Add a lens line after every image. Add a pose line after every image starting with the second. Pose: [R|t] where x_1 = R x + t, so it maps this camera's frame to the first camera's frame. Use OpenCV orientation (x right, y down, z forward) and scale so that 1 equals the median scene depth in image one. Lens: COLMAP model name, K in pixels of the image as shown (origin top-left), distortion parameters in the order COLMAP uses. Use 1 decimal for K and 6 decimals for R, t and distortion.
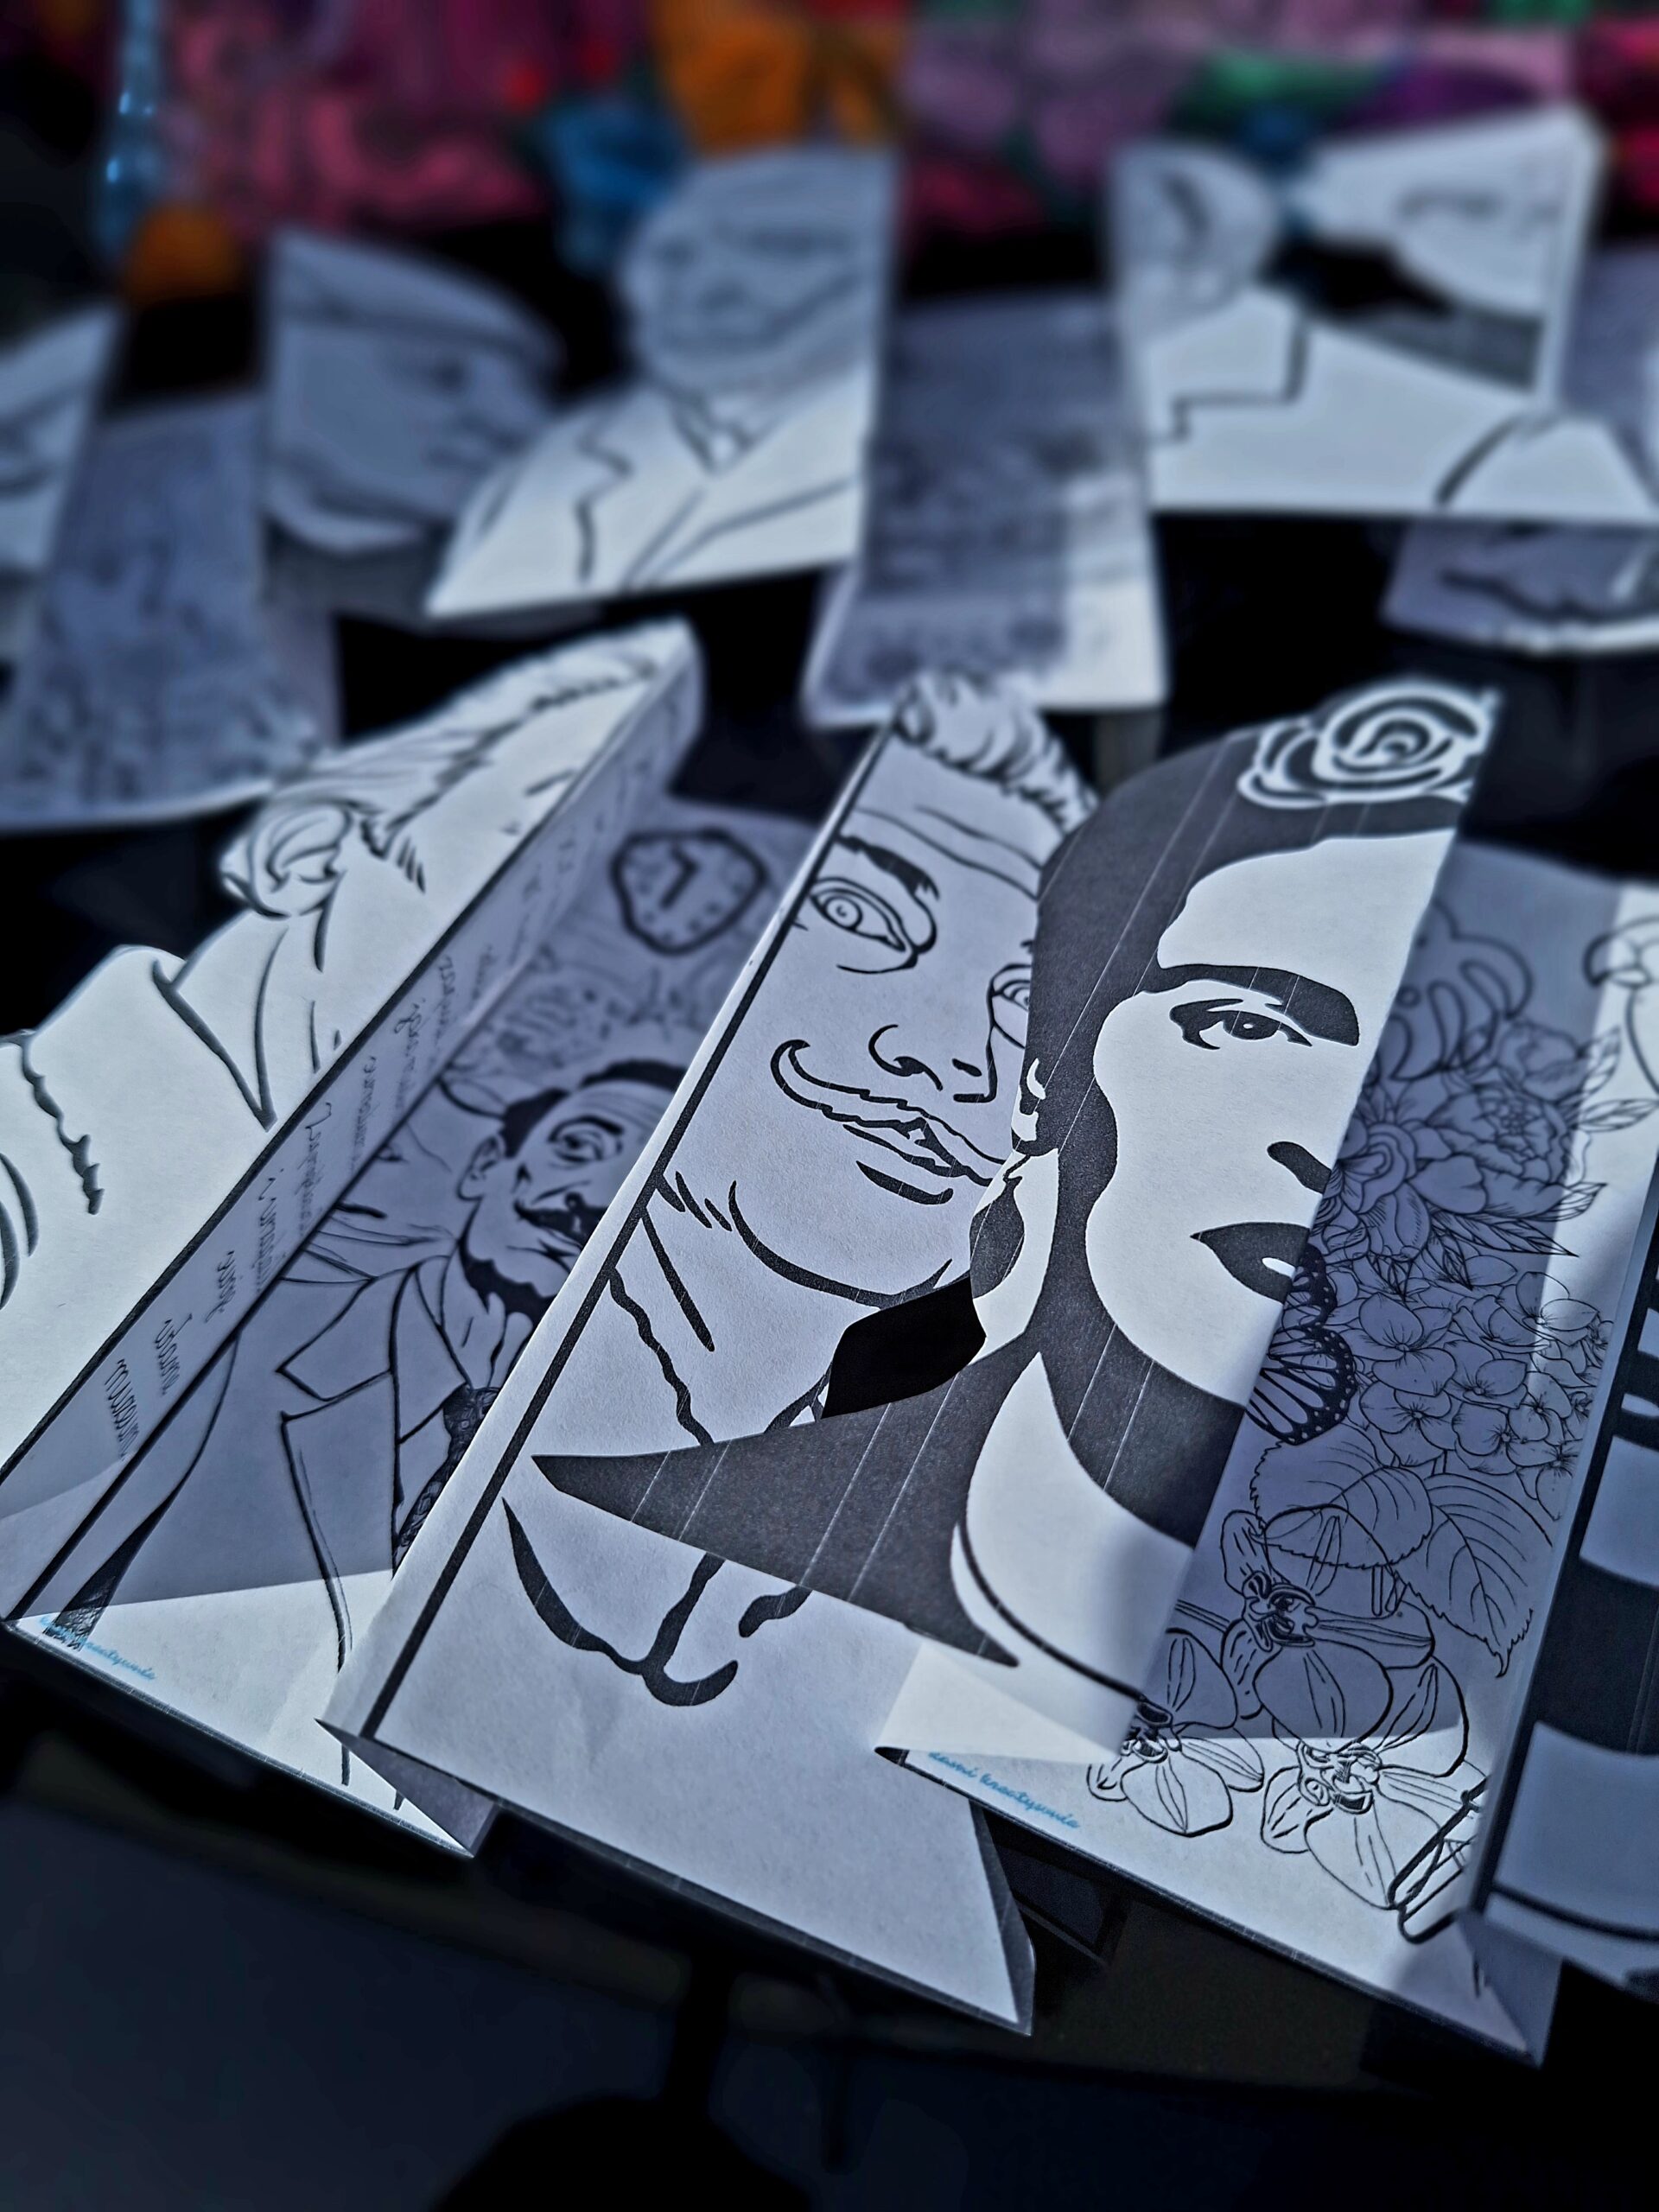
lens RADIAL K [[1580.1, 0, 829.5], [0, 1580.1, 1106.0], [0, 0, 1]] dist [0.096169, -0.207419]
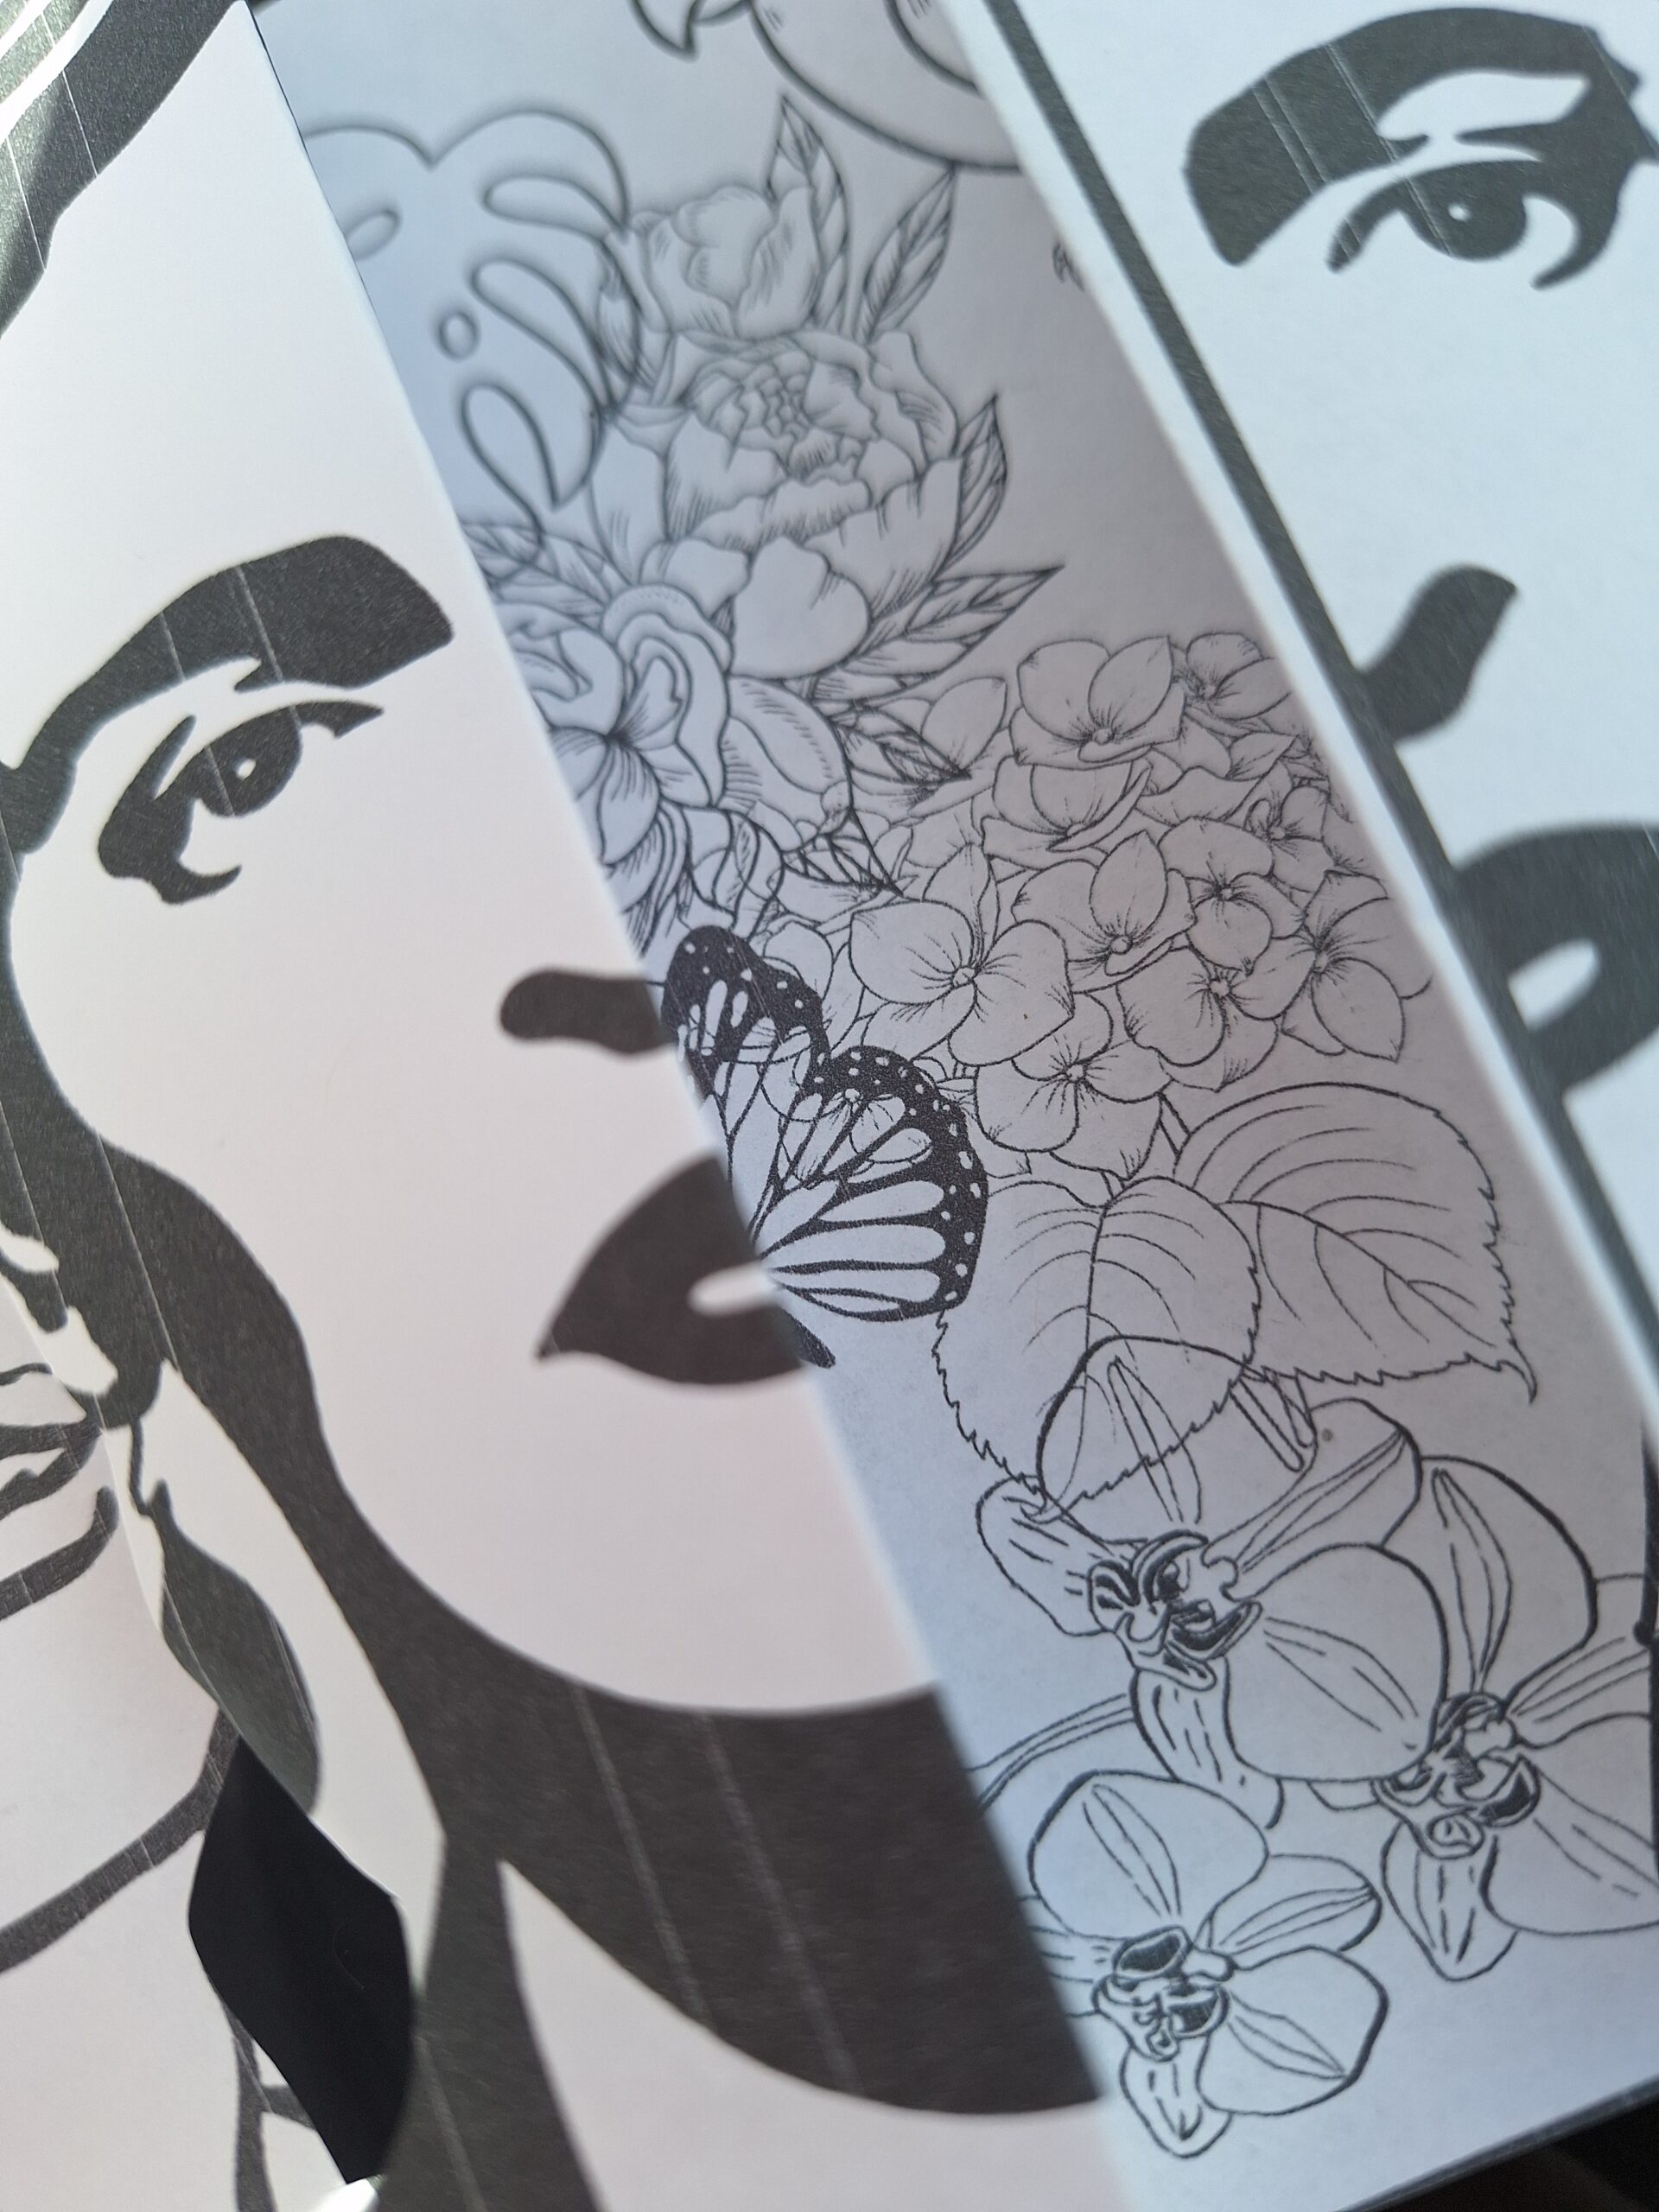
lens RADIAL K [[1730.4, 0, 775.4], [0, 1730.4, 1170.8], [0, 0, 1]] dist [0.100519, -0.306560]
pose [[0.651408, -0.756988, 0.051354, 0.239585], [0.674238, 0.608582, 0.418367, -0.080098], [-0.347951, -0.237903, 0.906825, 0.493247]]
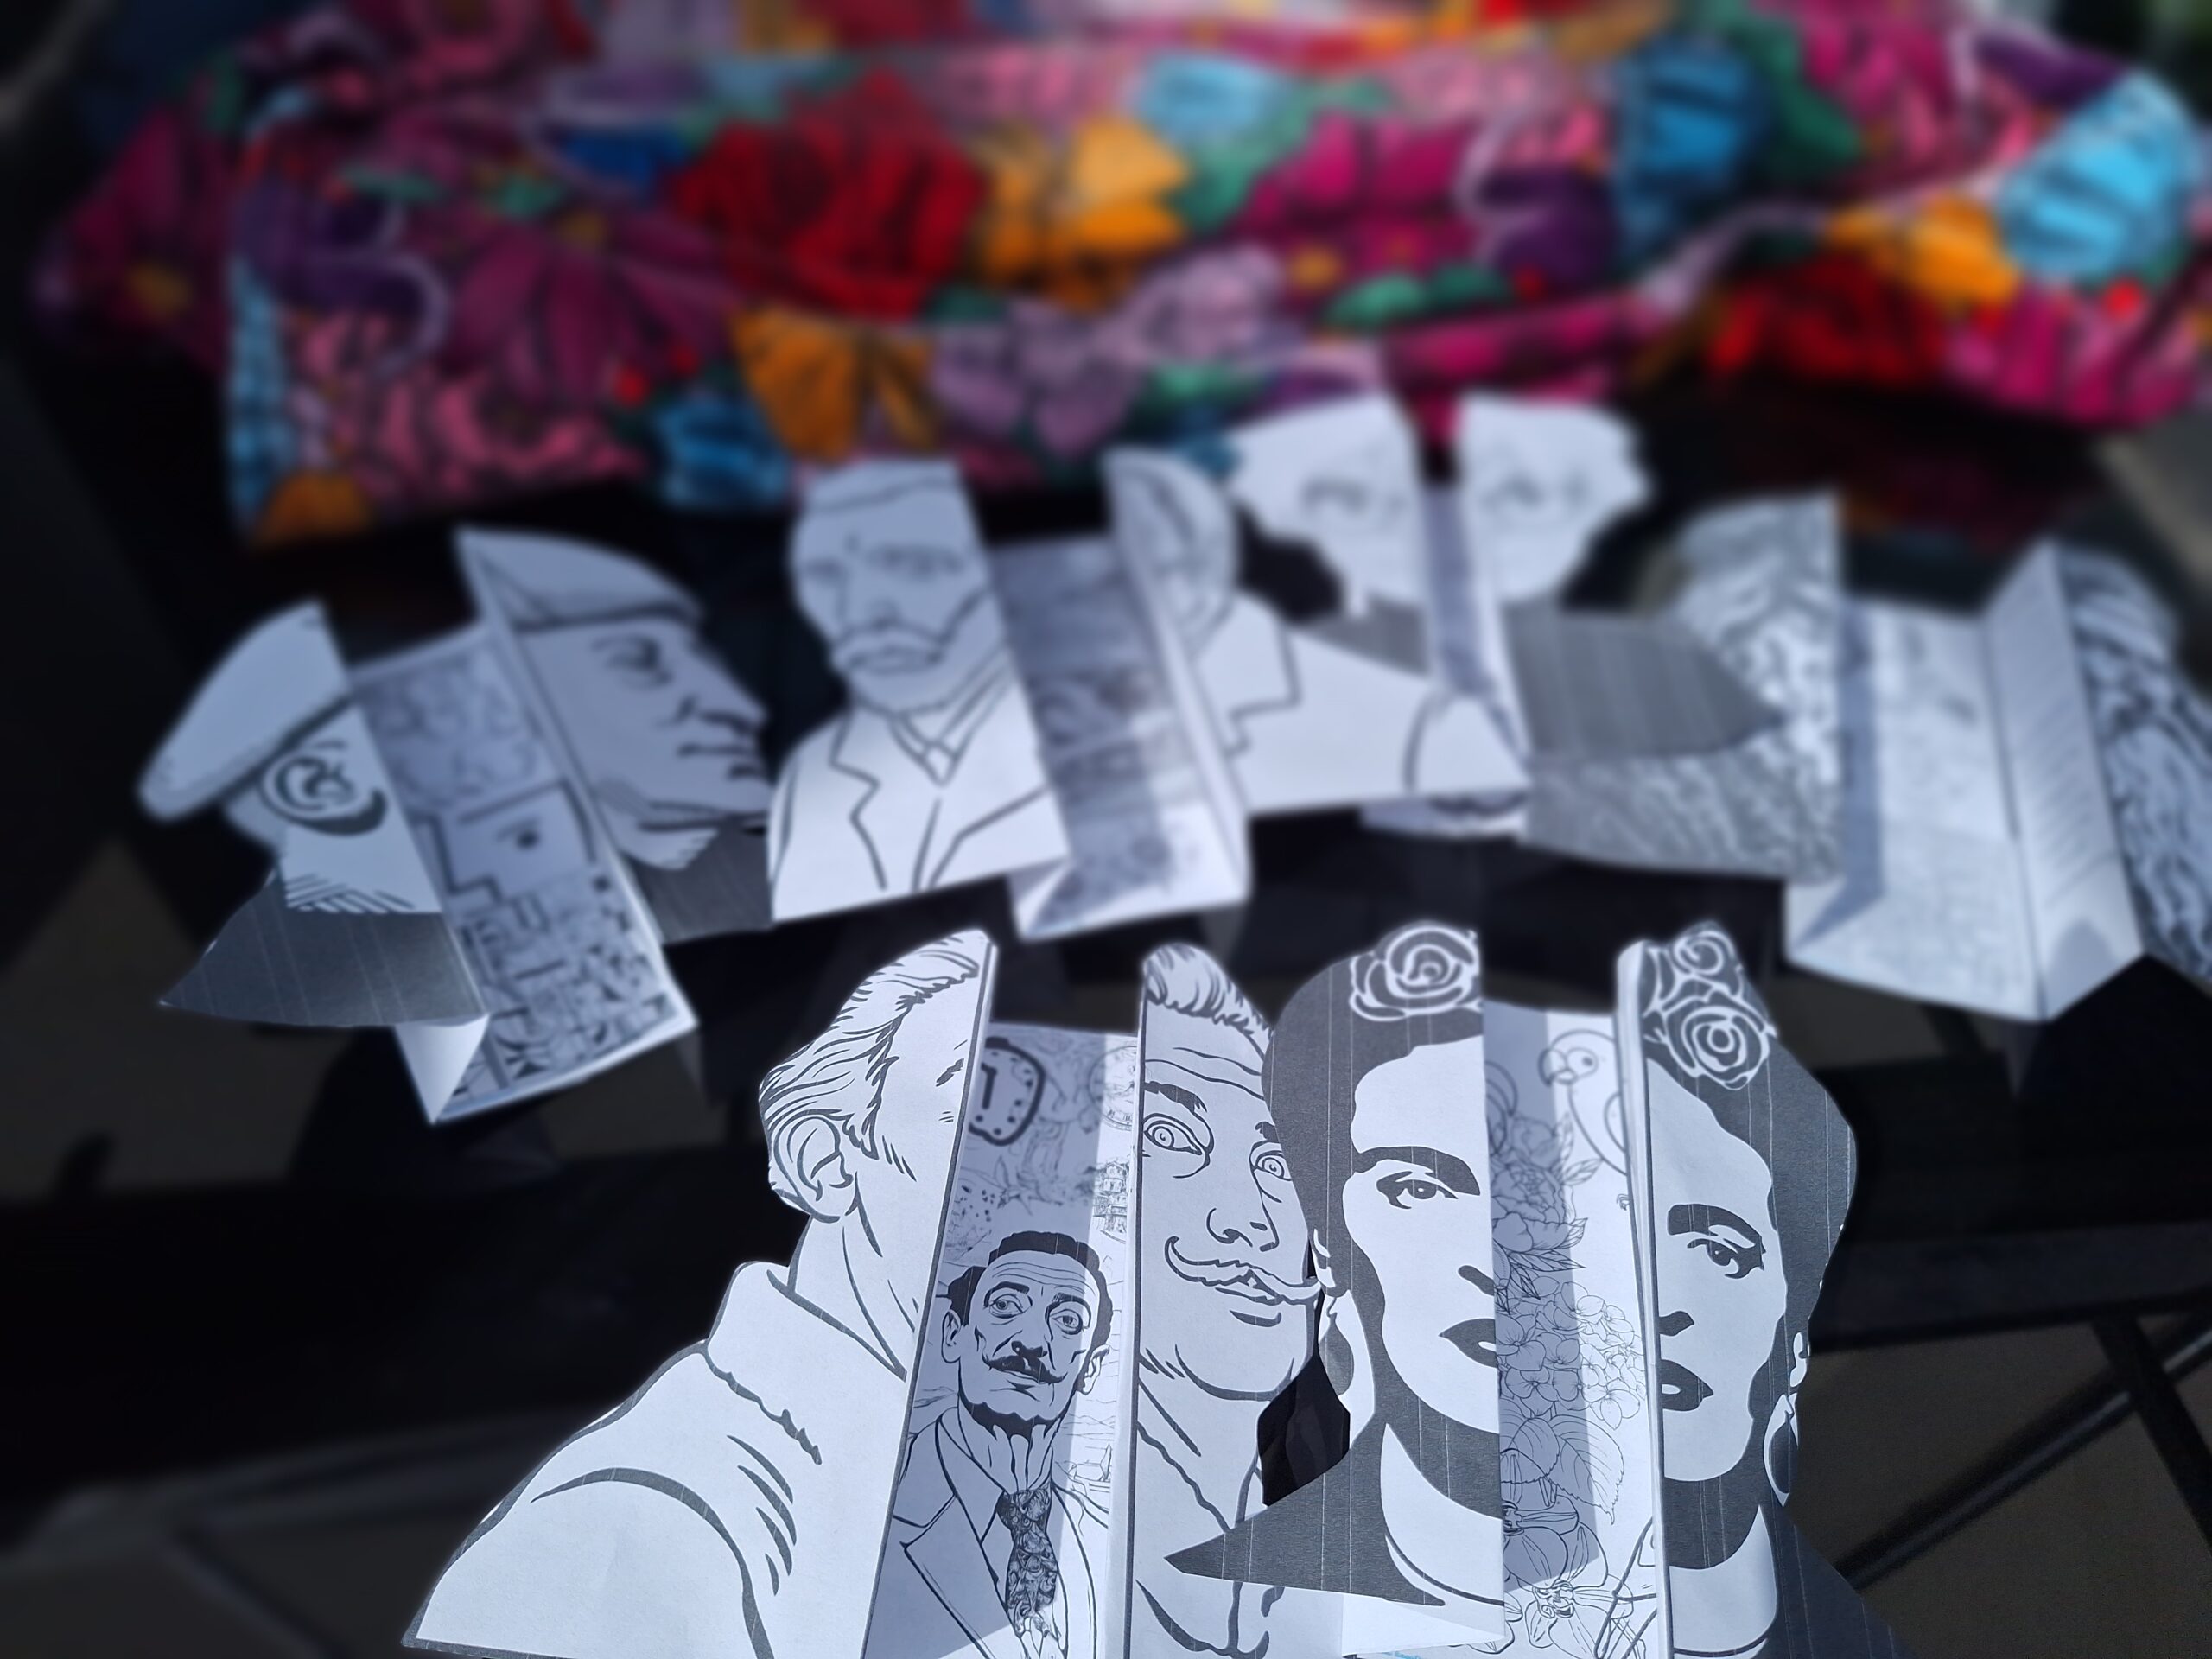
lens RADIAL K [[1520.9, 0, 1111.1], [0, 1520.9, 848.3], [0, 0, 1]] dist [0.100215, -0.178525]
pose [[0.942085, -0.136758, 0.306225, -0.533283], [0.141942, 0.989860, 0.005386, -0.478129], [-0.303857, 0.038392, 0.951944, -0.554560]]
